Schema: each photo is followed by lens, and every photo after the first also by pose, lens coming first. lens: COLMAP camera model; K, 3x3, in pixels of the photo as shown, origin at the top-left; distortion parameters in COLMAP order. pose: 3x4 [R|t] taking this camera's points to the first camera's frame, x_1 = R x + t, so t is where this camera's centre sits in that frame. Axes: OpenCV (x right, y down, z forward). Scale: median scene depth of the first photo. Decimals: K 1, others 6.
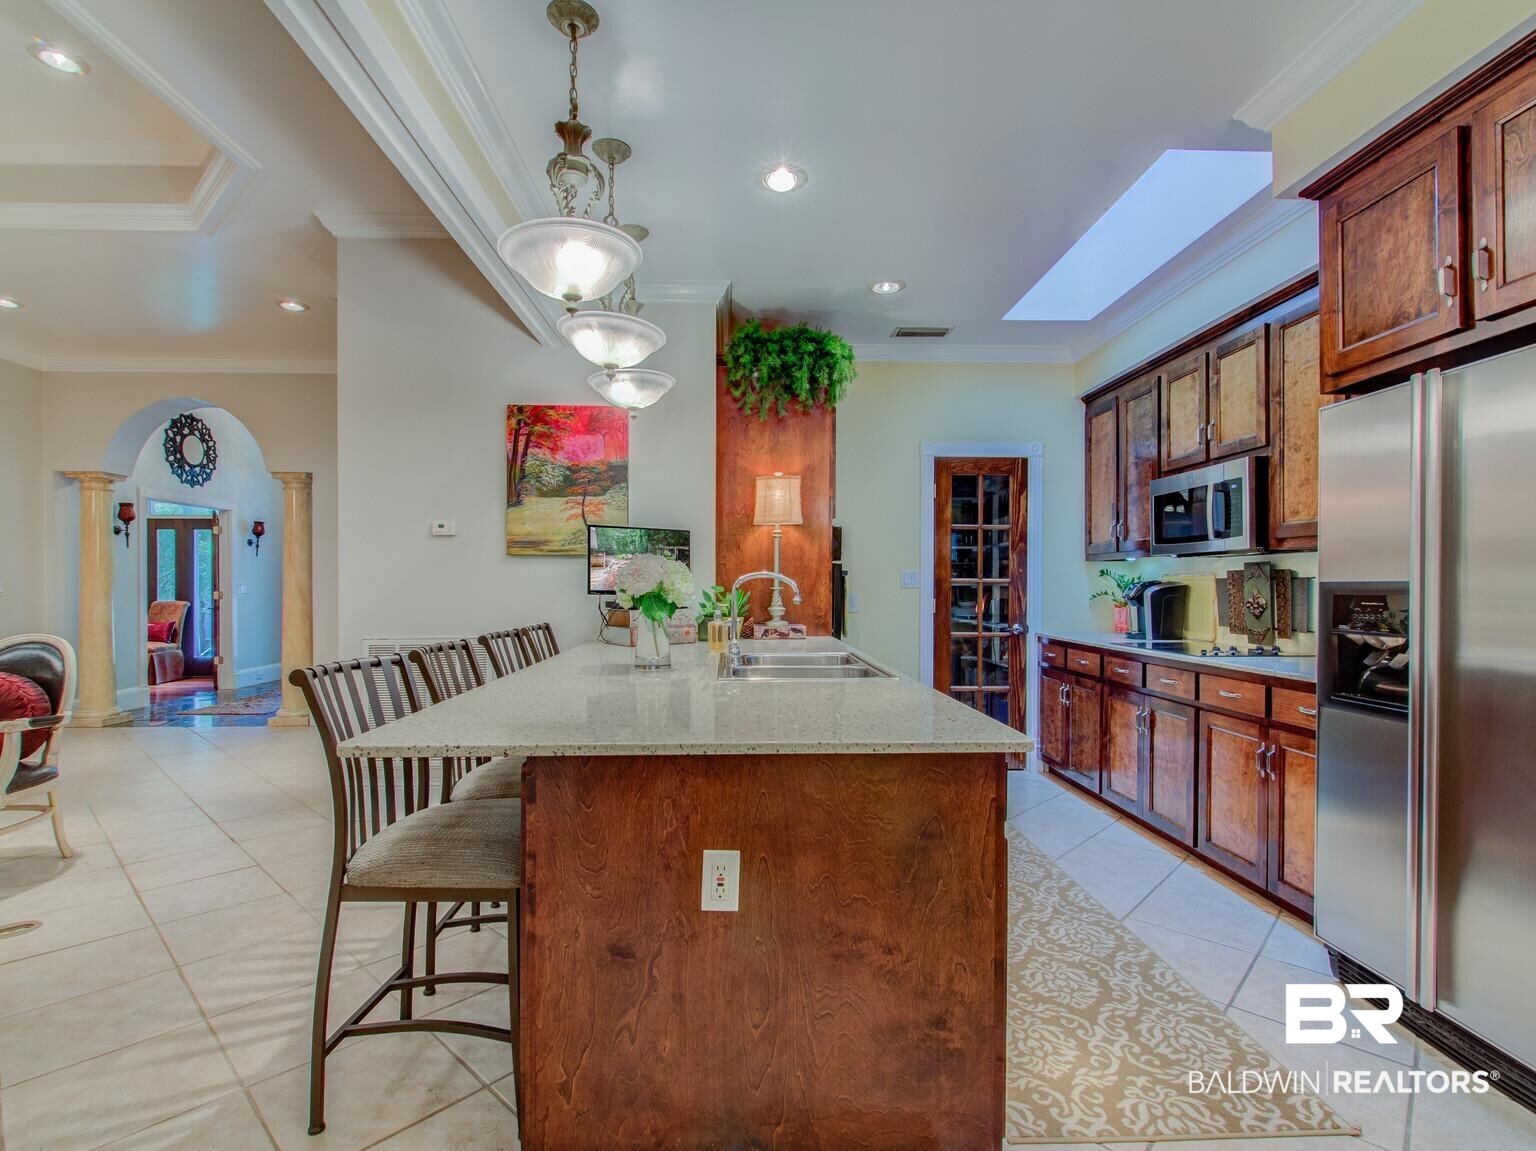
lens RADIAL K [[738.5, 0, 770.0], [0, 738.5, 587.8], [0, 0, 1]] dist [0.009466, -0.010737]
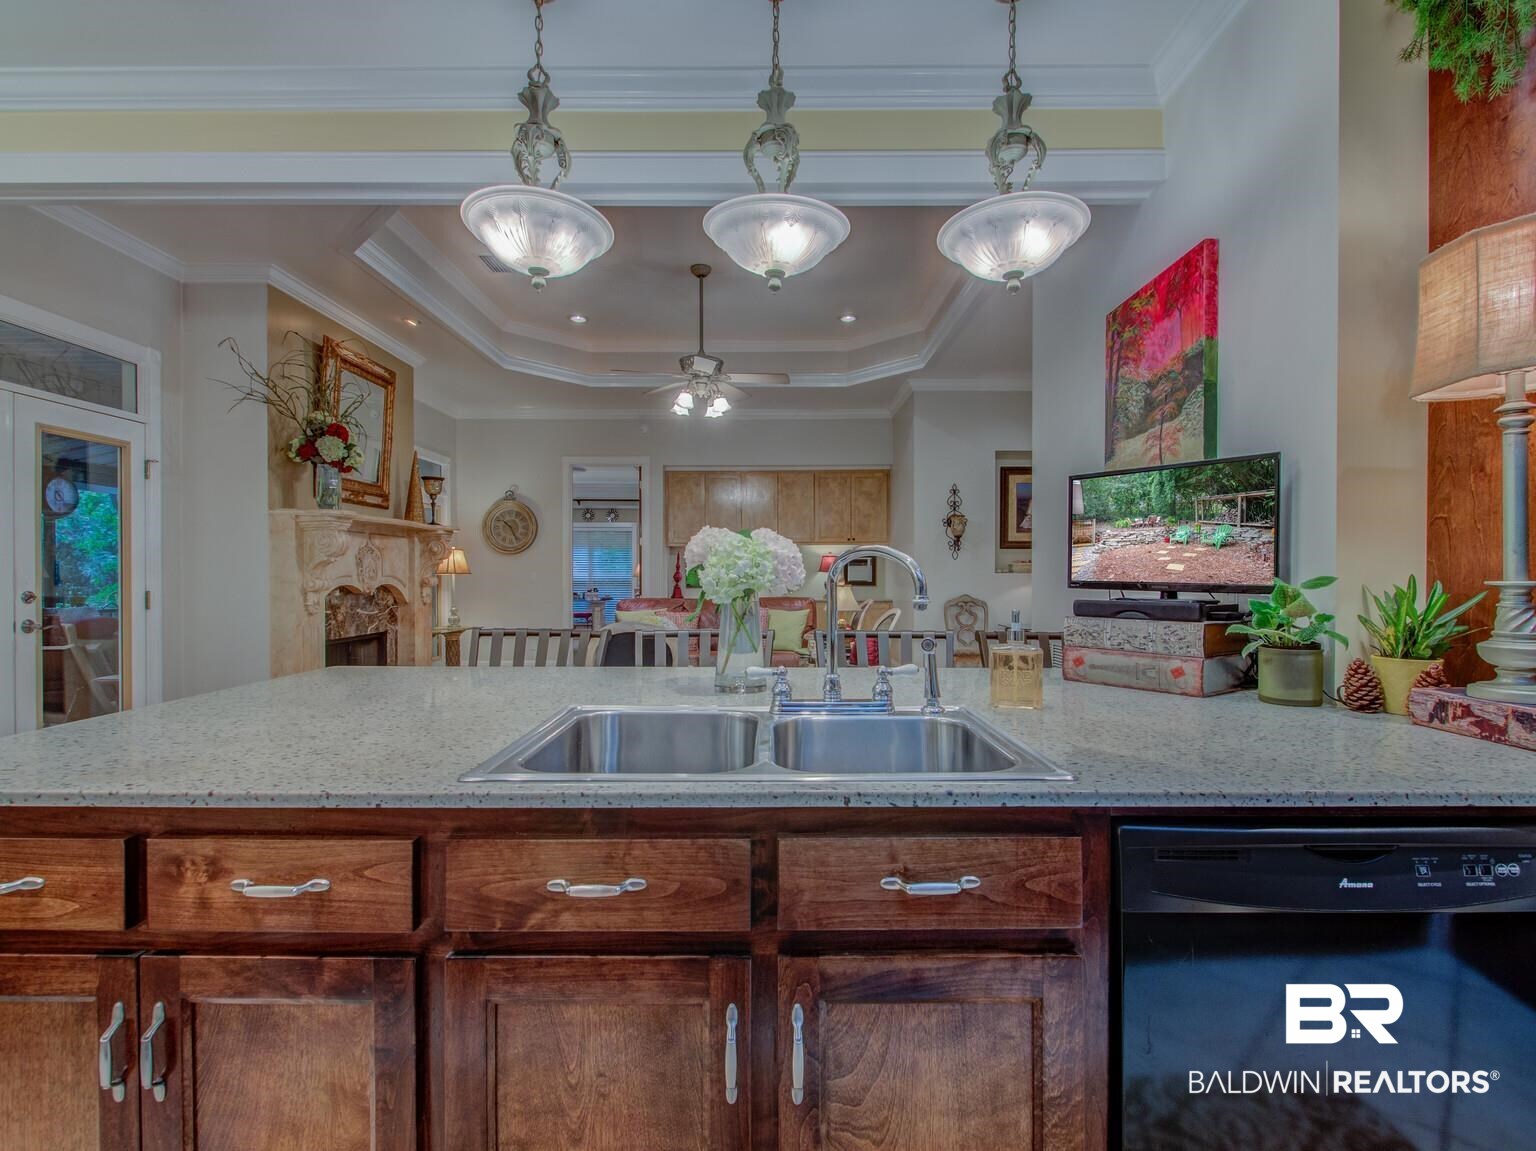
lens RADIAL K [[739.5, 0, 766.3], [0, 739.5, 577.4], [0, 0, 1]] dist [0.018791, -0.017314]
pose [[-0.048257, 0.003808, -0.998828, 0.382795], [-0.006969, 0.999967, 0.004149, -0.000927], [0.998811, 0.007161, -0.048229, 0.754578]]
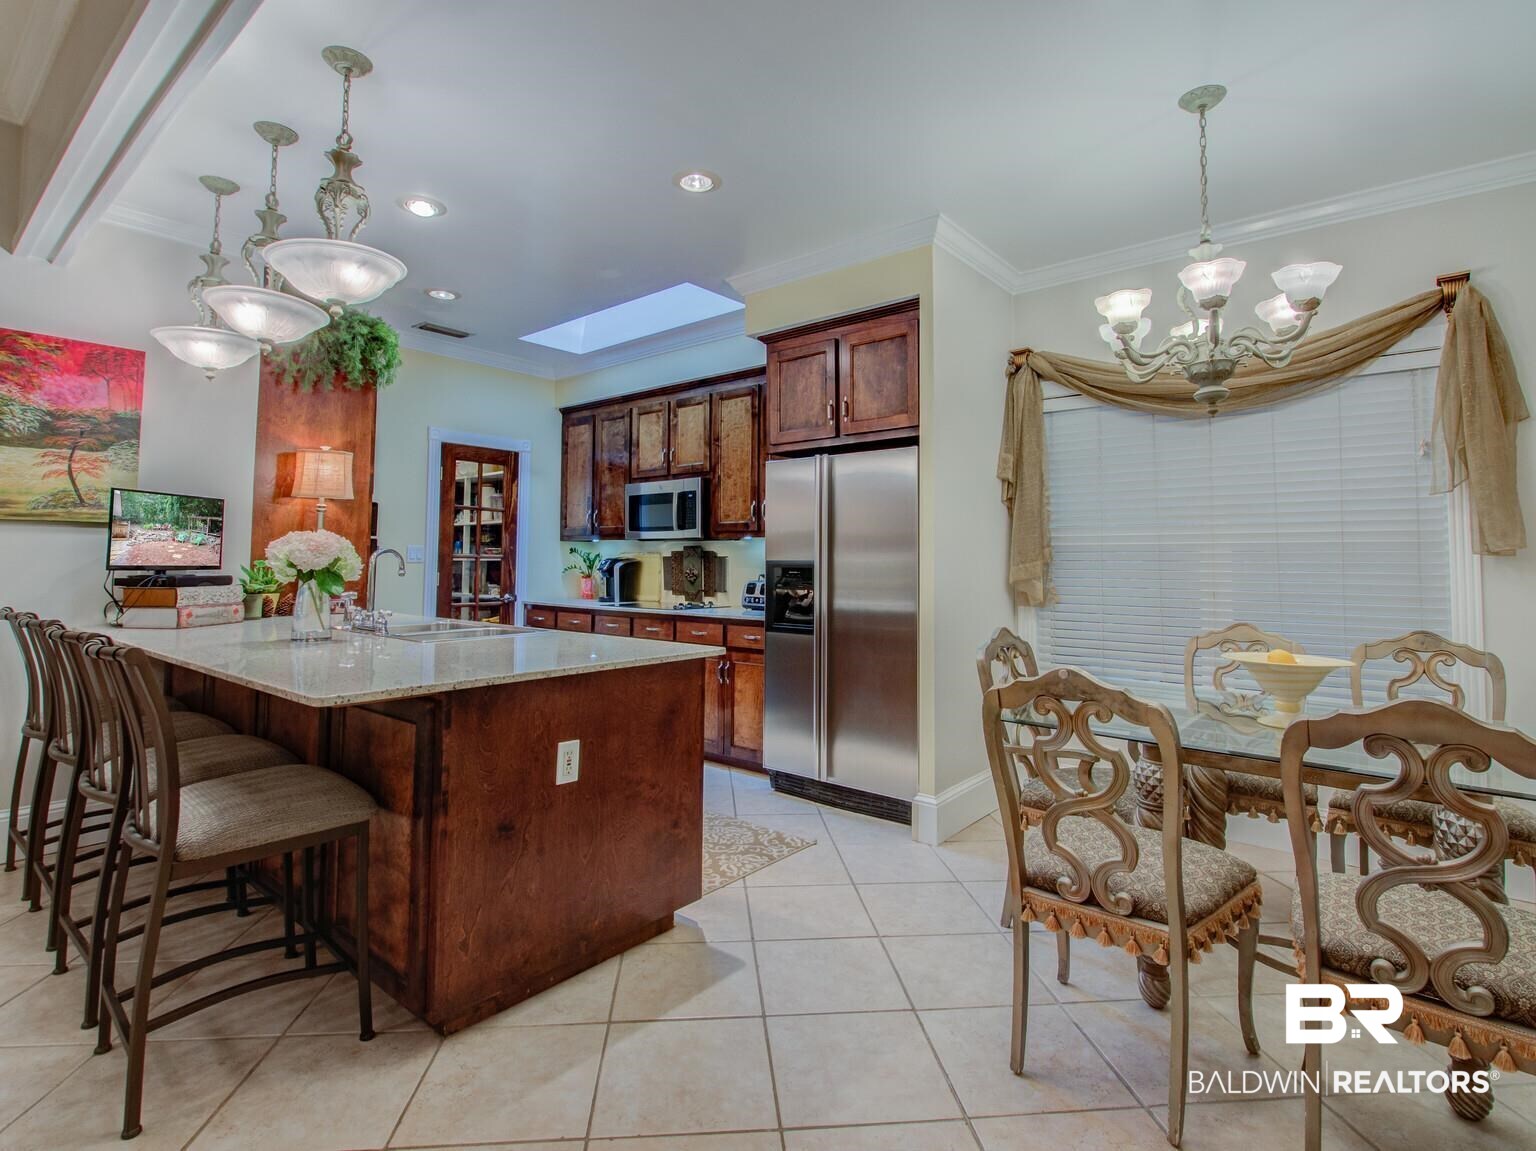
lens RADIAL K [[753.6, 0, 768.2], [0, 753.6, 522.1], [0, 0, 1]] dist [-0.002984, -0.006870]
pose [[0.670243, 0.041328, 0.740990, -0.365820], [-0.001757, 0.998534, -0.054102, -0.000887], [-0.742139, 0.034959, 0.669333, -0.126085]]
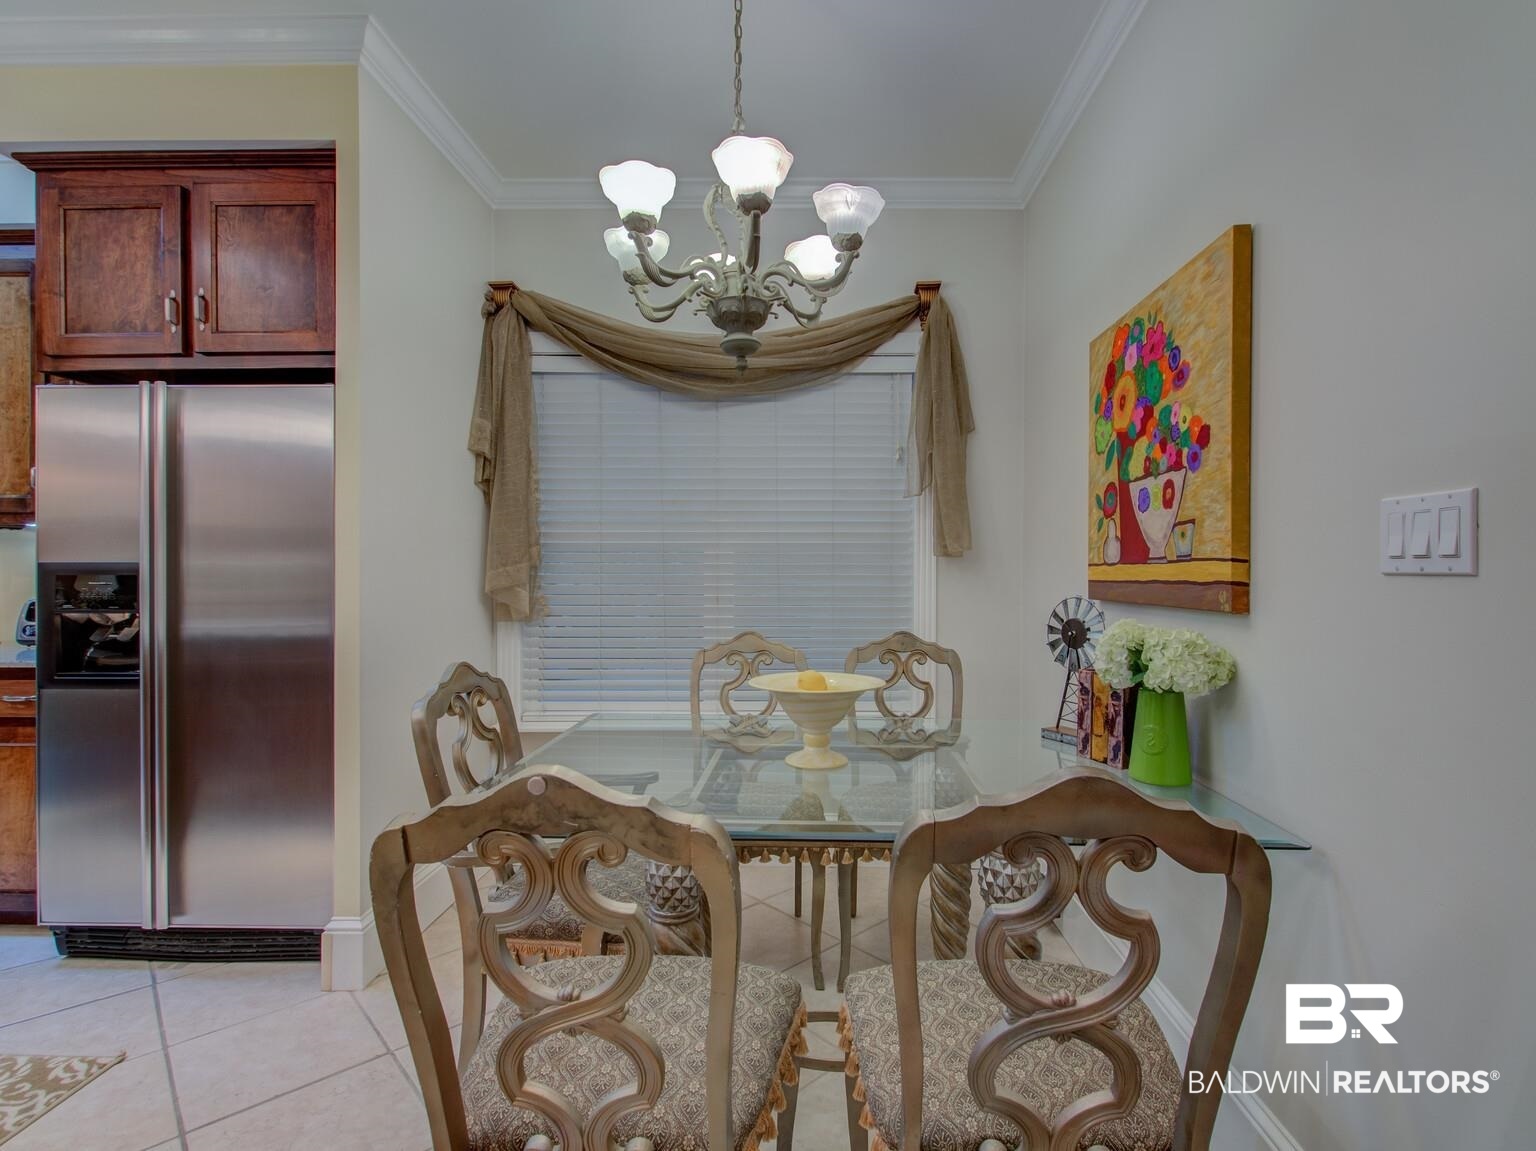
lens RADIAL K [[774.5, 0, 782.3], [0, 774.5, 577.2], [0, 0, 1]] dist [0.016483, -0.012831]
pose [[0.082376, -0.013707, 0.996507, -0.132110], [0.003625, 0.999903, 0.013454, 0.000851], [-0.996595, 0.002504, 0.082418, -0.044163]]
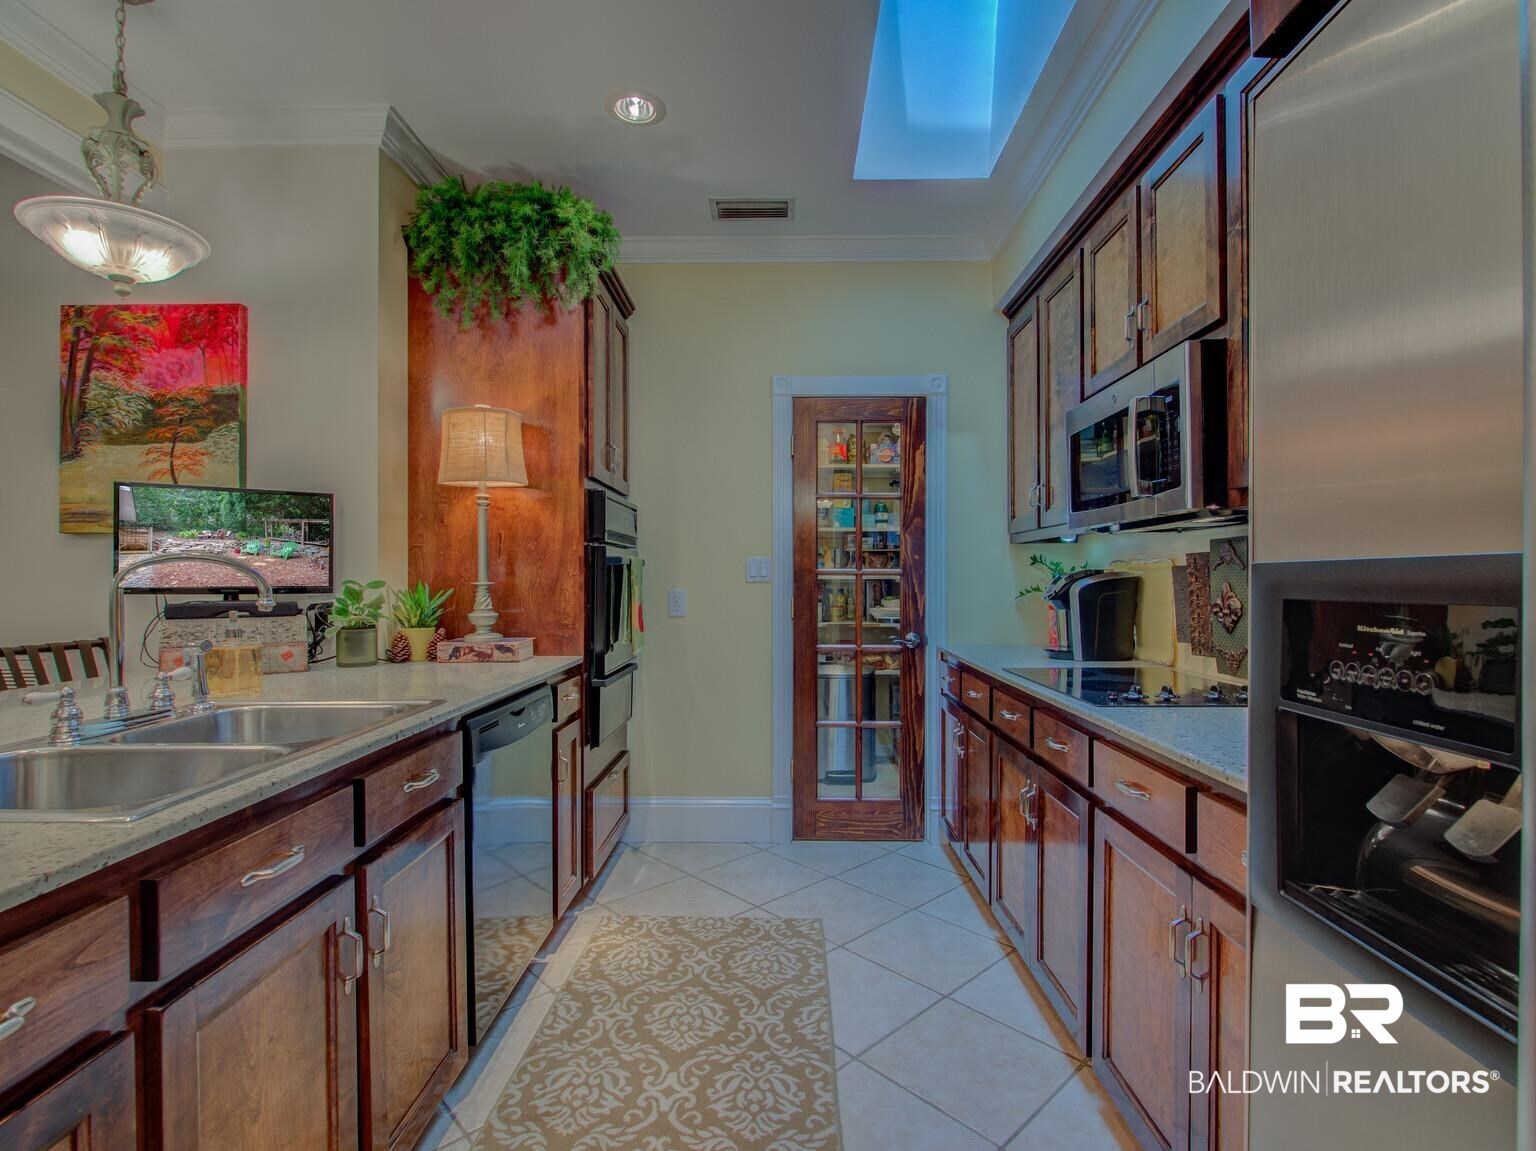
lens RADIAL K [[739.9, 0, 785.4], [0, 739.9, 581.4], [0, 0, 1]] dist [0.005751, -0.007224]
pose [[0.999000, -0.002437, -0.044634, 0.334279], [0.002418, 0.999997, -0.000465, -0.000181], [0.044635, 0.000357, 0.999003, 0.394962]]
